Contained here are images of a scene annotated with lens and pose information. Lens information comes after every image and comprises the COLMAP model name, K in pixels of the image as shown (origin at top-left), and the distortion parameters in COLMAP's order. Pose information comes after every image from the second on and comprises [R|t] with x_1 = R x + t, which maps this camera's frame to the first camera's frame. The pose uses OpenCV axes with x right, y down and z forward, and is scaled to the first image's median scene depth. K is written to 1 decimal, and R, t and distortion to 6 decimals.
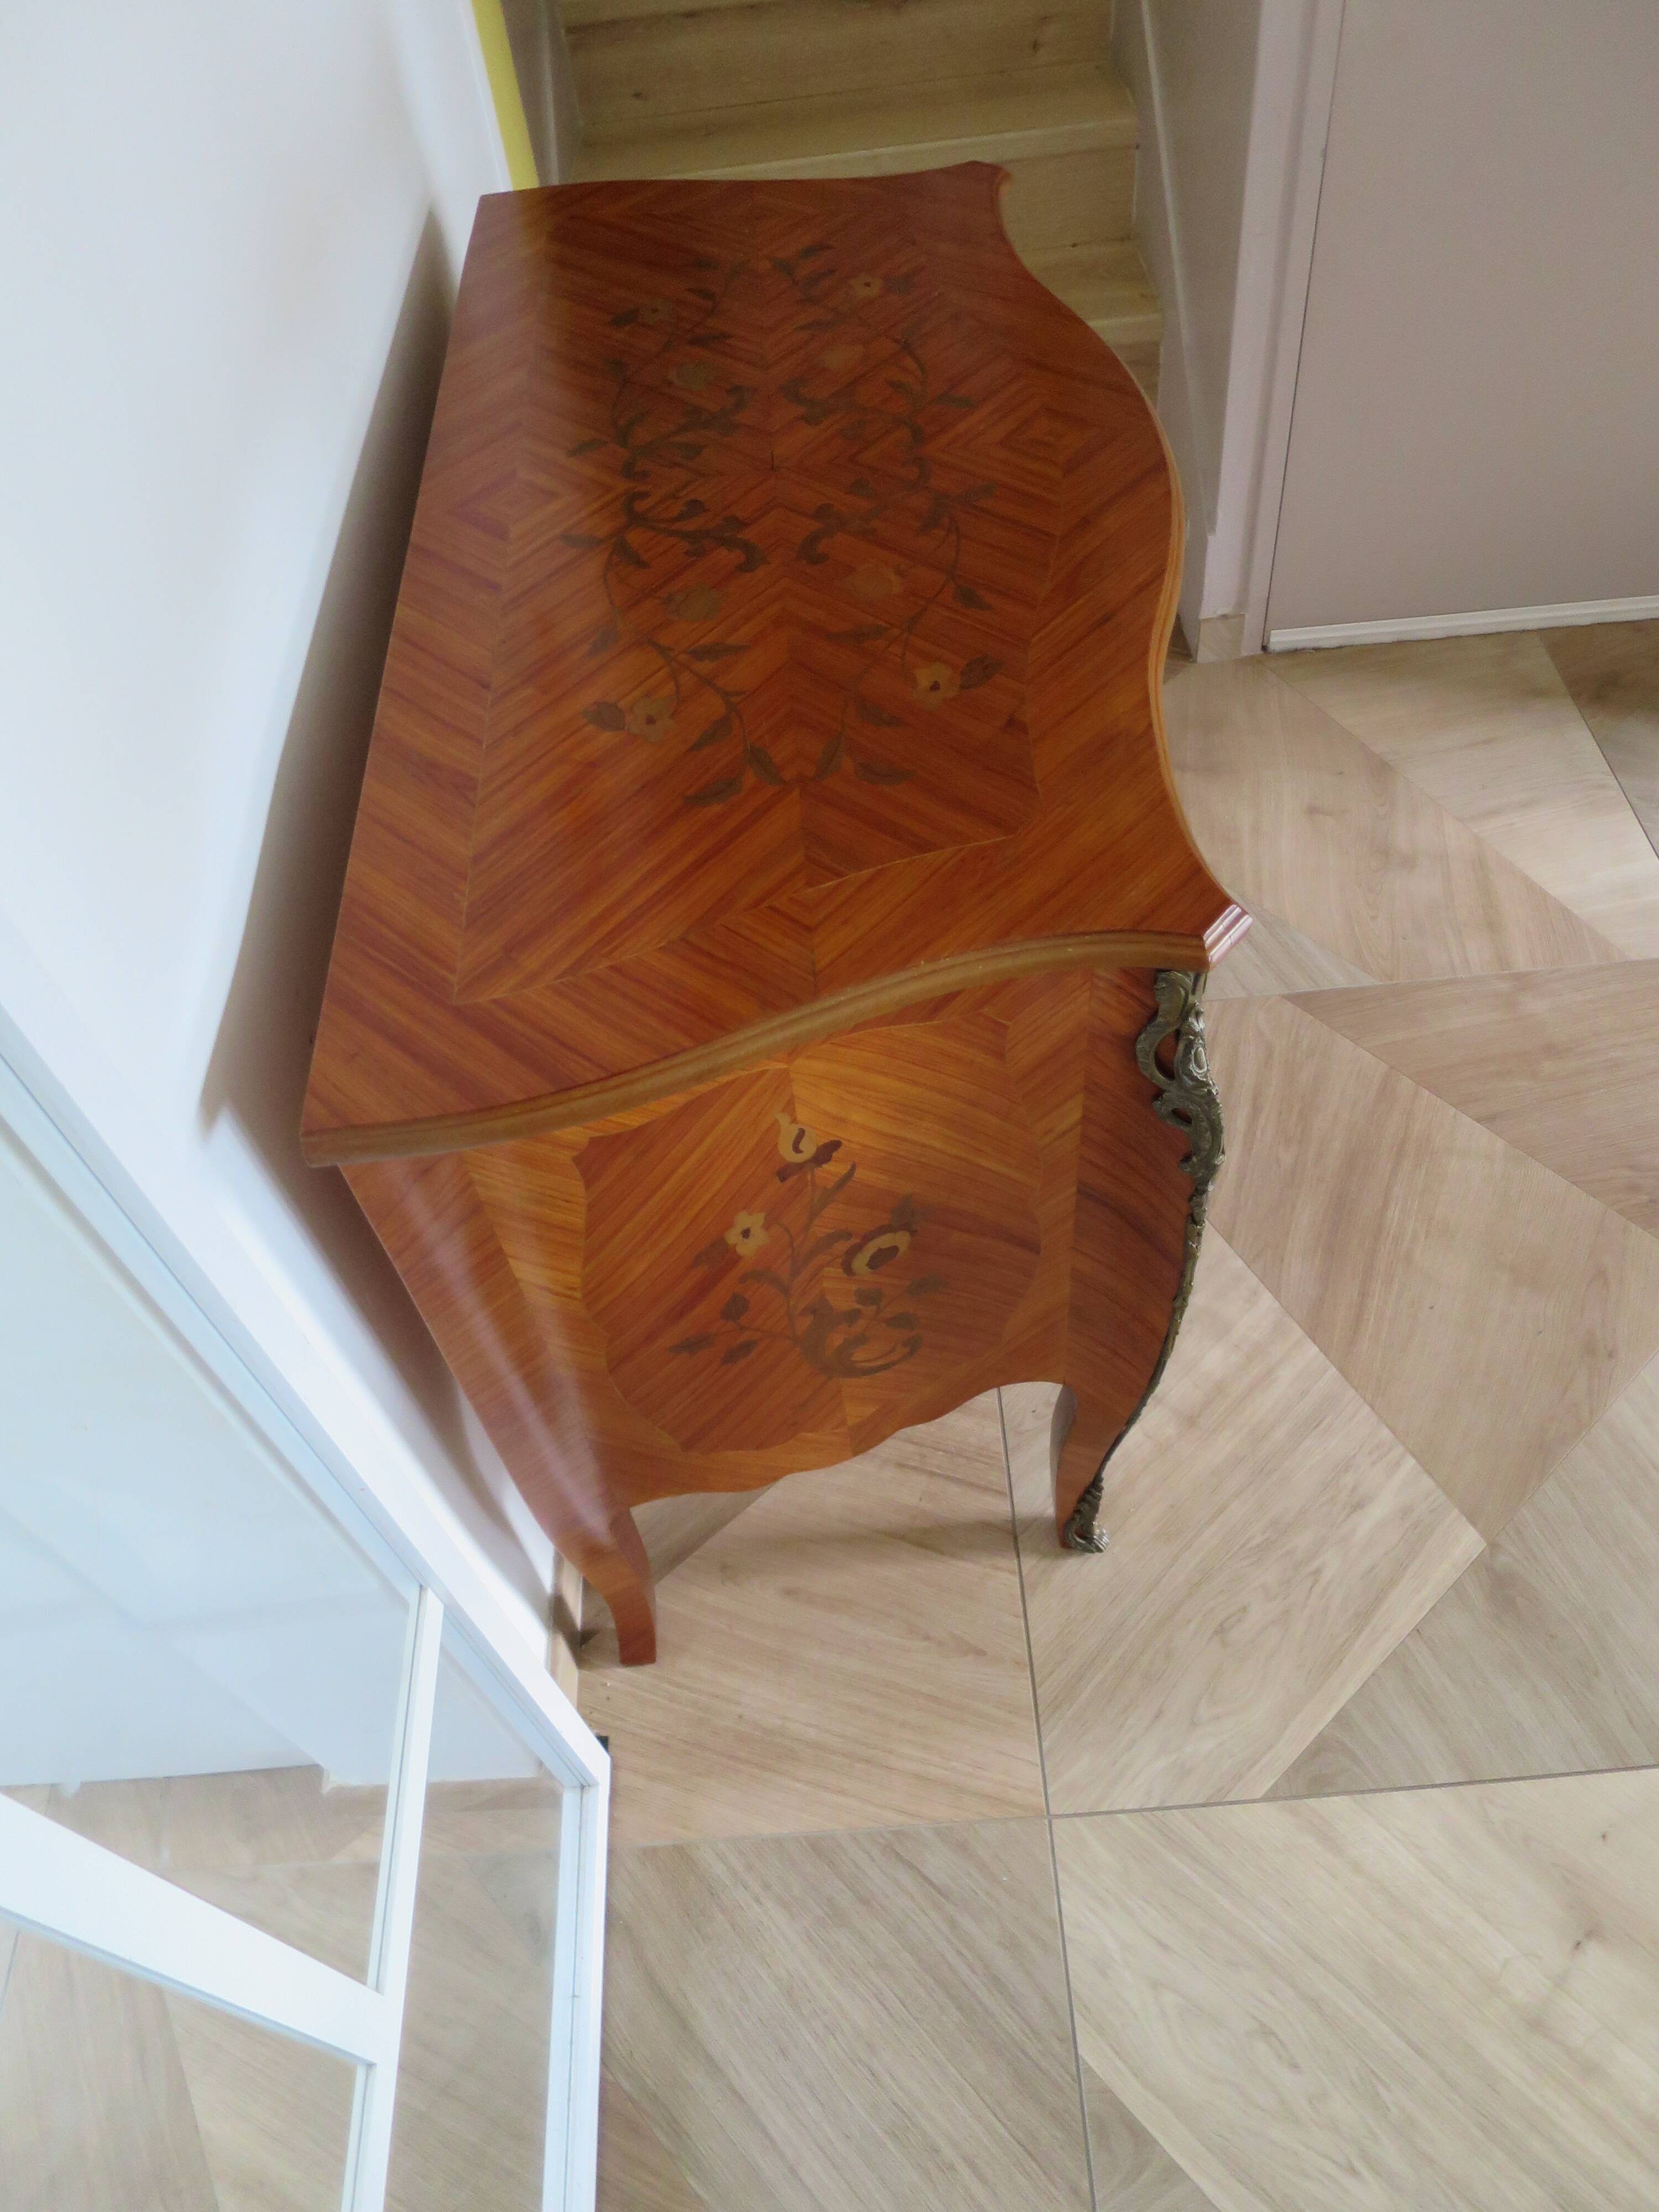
lens RADIAL K [[1589.7, 0, 832.1], [0, 1589.7, 1106.4], [0, 0, 1]] dist [-0.043766, 0.012777]
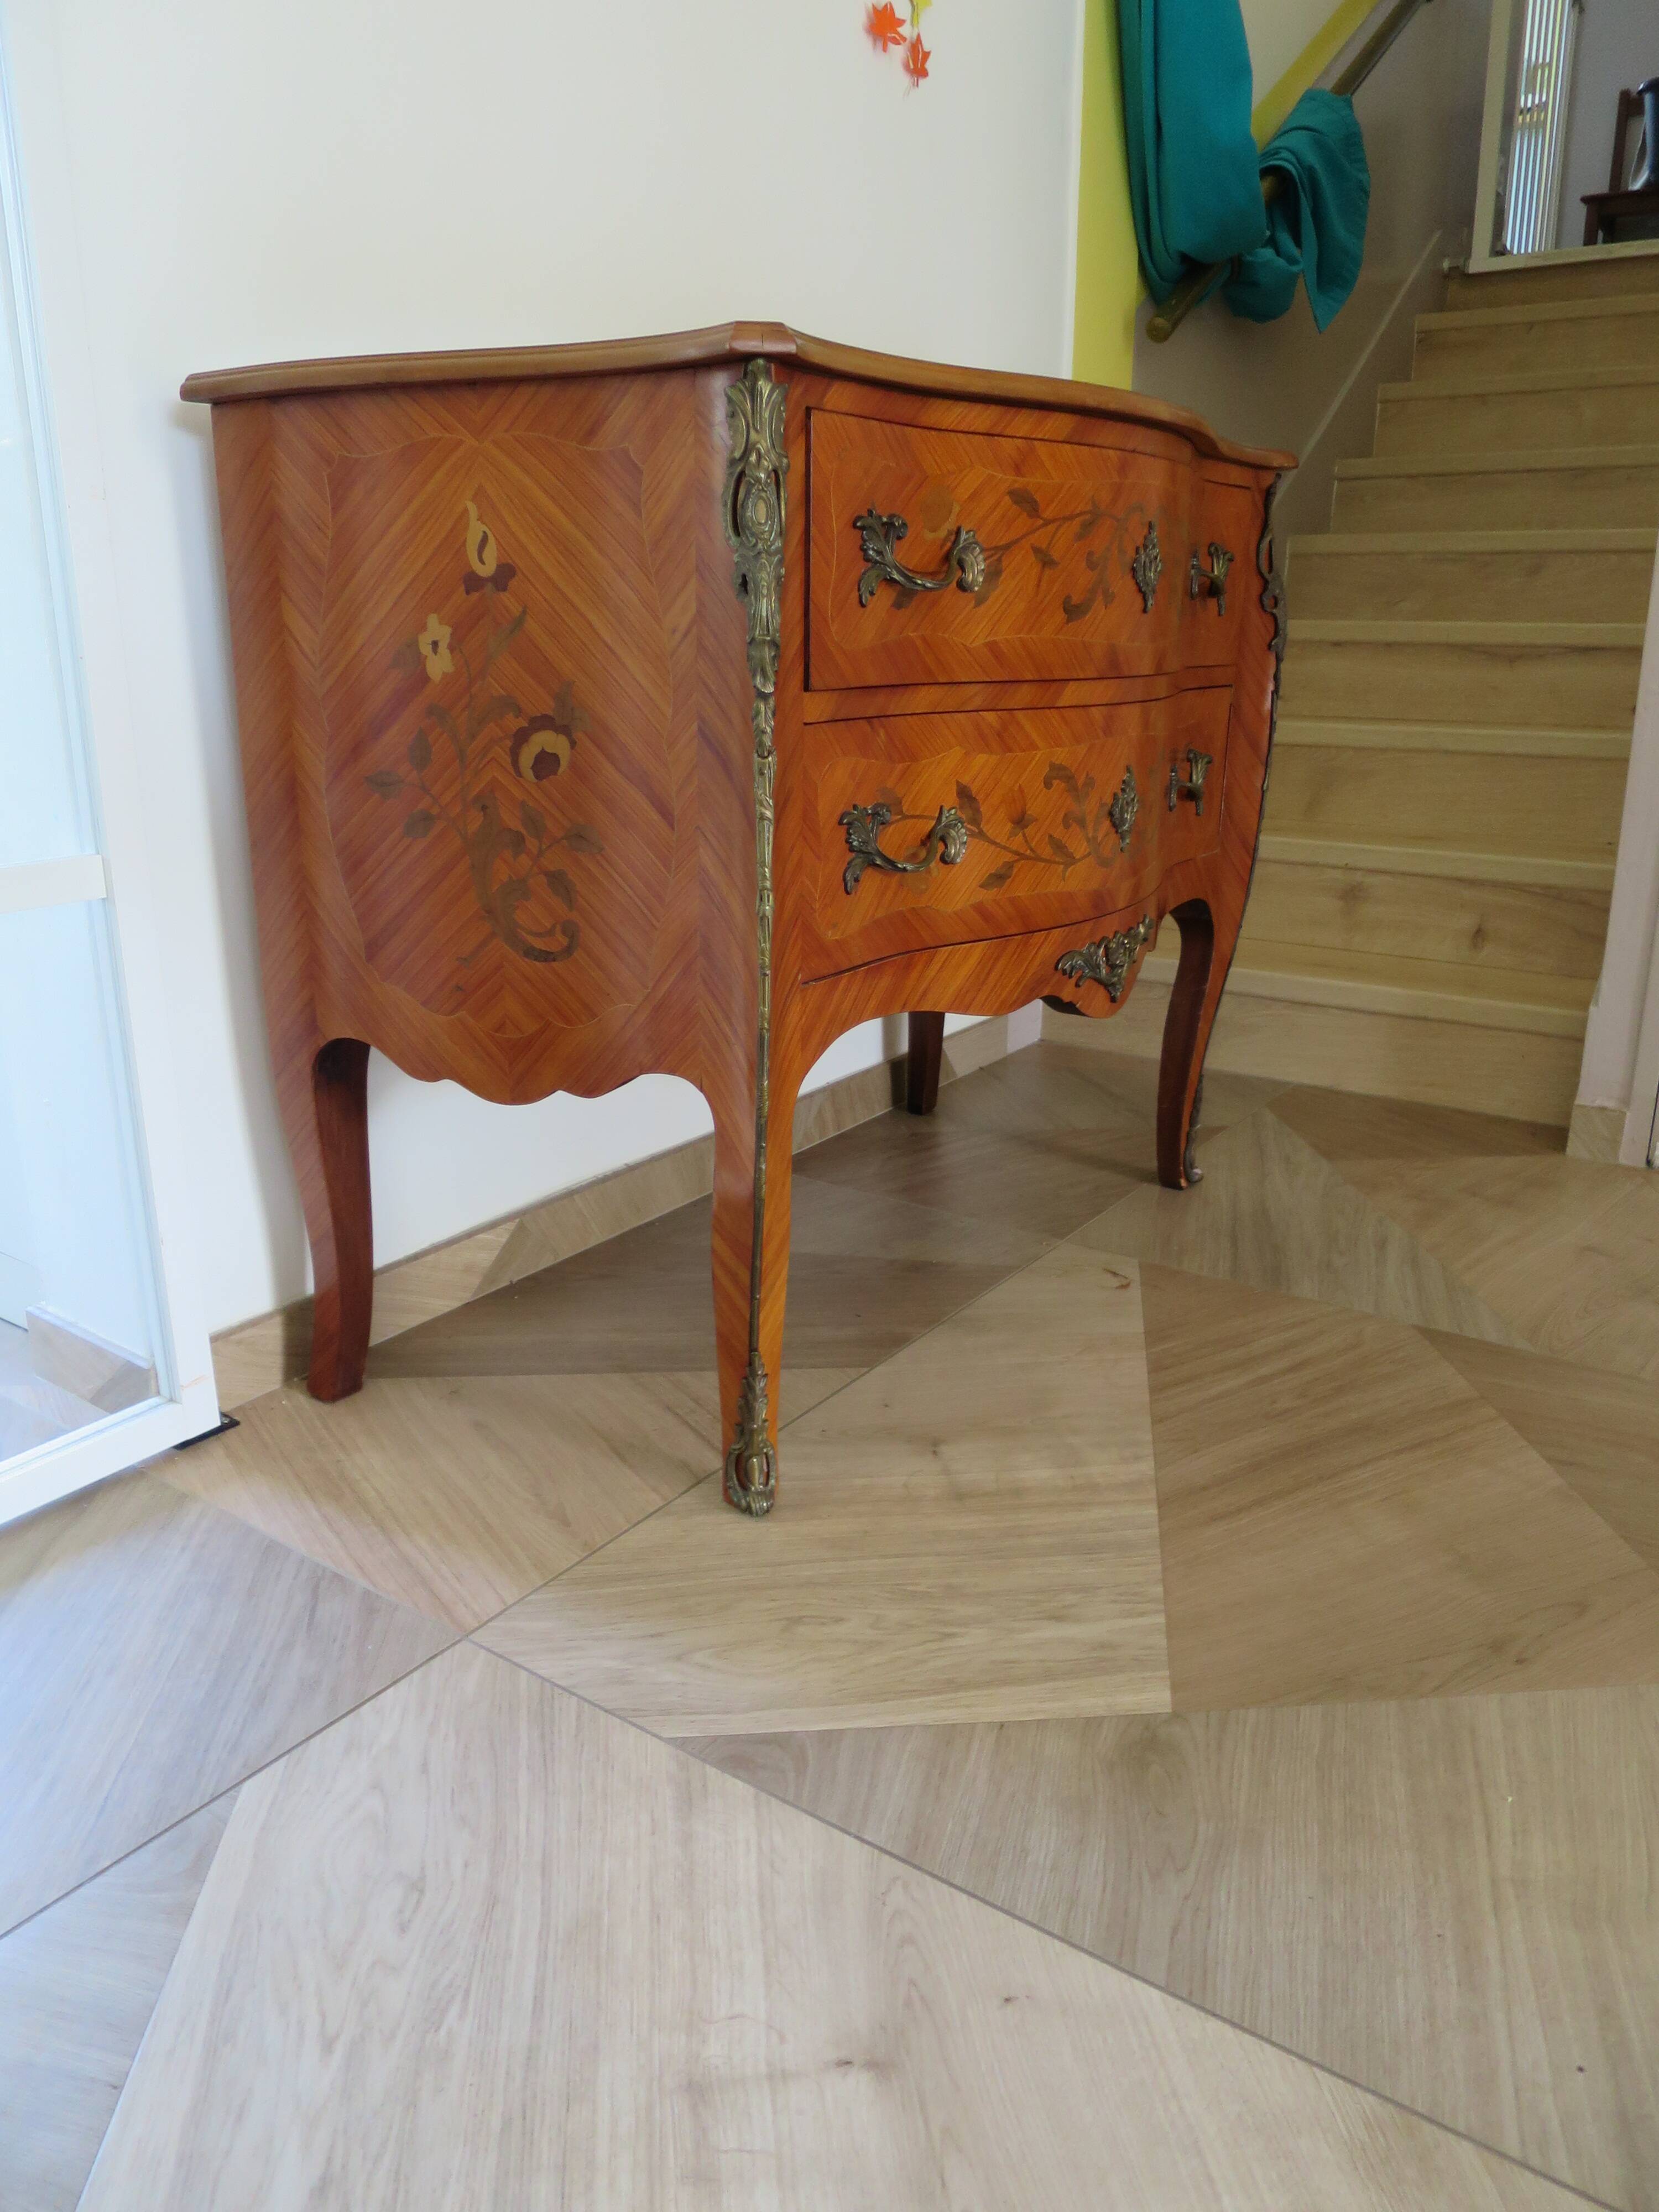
lens RADIAL K [[1589.7, 0, 836.2], [0, 1589.7, 1098.1], [0, 0, 1]] dist [-0.043766, 0.012777]
pose [[0.791291, 0.264387, -0.551323, 0.618176], [-0.524145, 0.757609, -0.388973, 0.426450], [0.314848, 0.596765, 0.738066, 0.278360]]
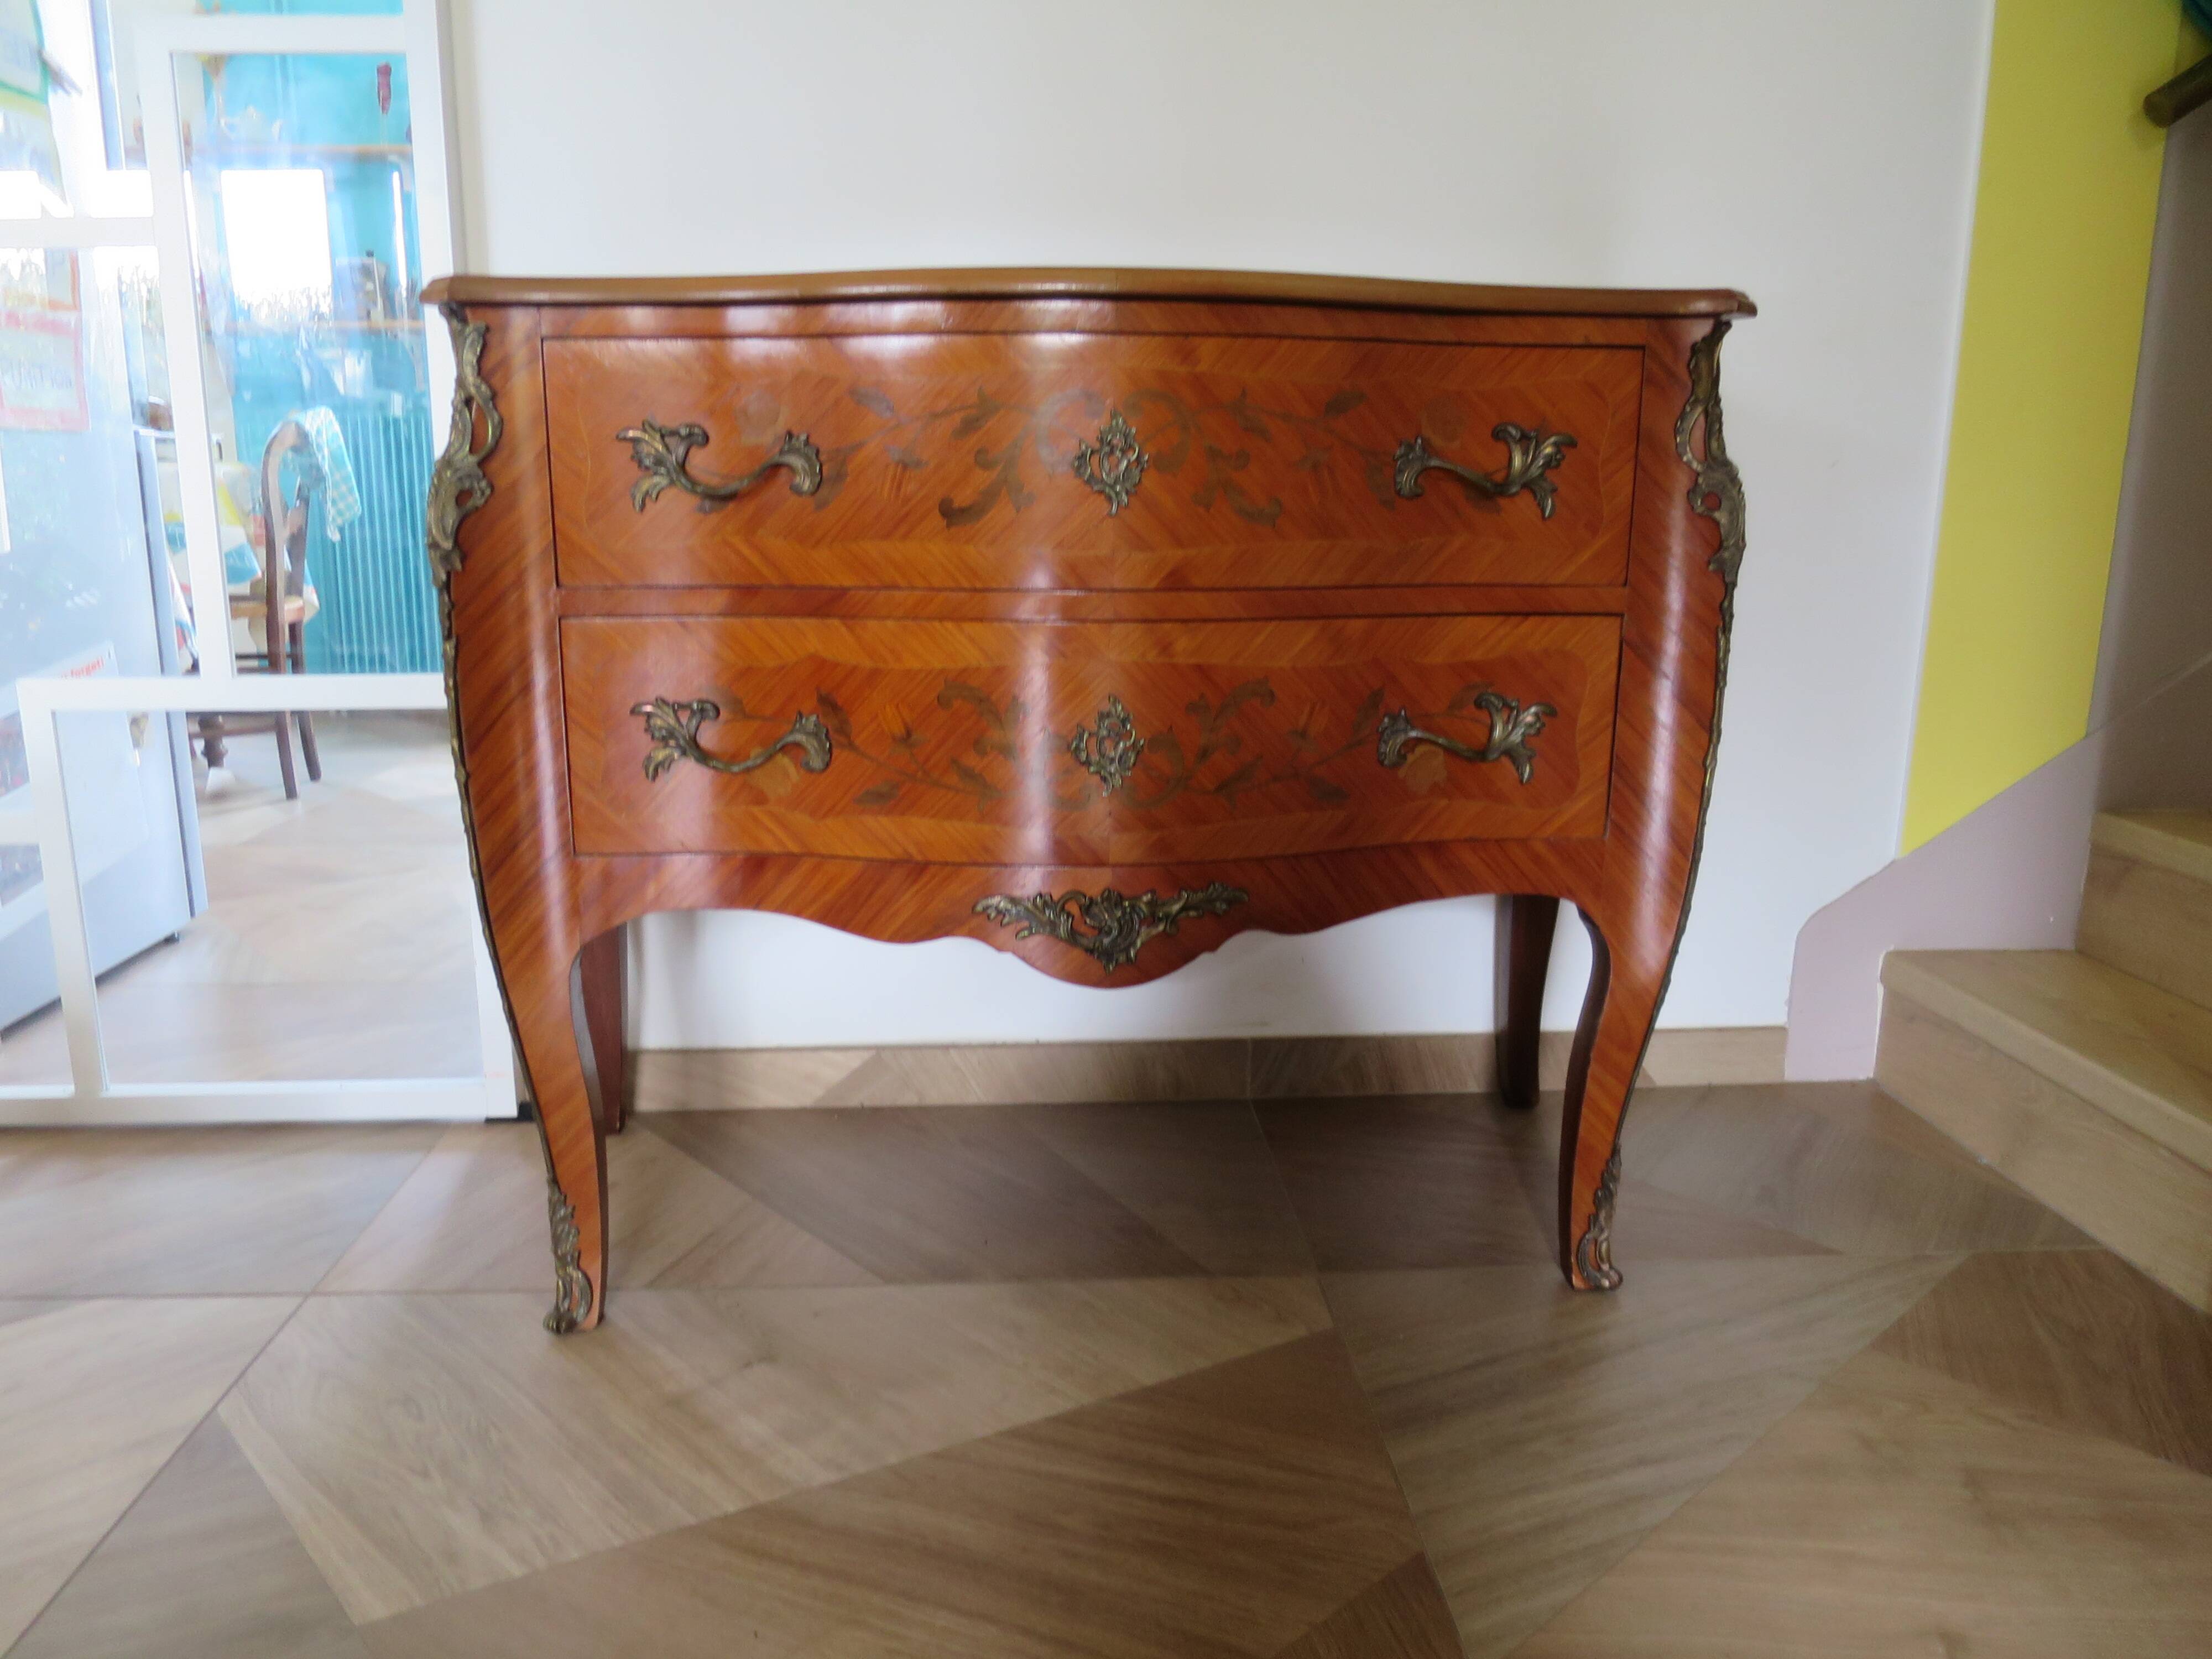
lens RADIAL K [[1589.7, 0, 1105.6], [0, 1589.7, 833.1], [0, 0, 1]] dist [-0.043766, 0.012777]
pose [[0.017436, 0.303522, -0.952665, 0.971596], [-0.791843, 0.585947, 0.172192, -0.299533], [0.610476, 0.751359, 0.250558, 0.778830]]
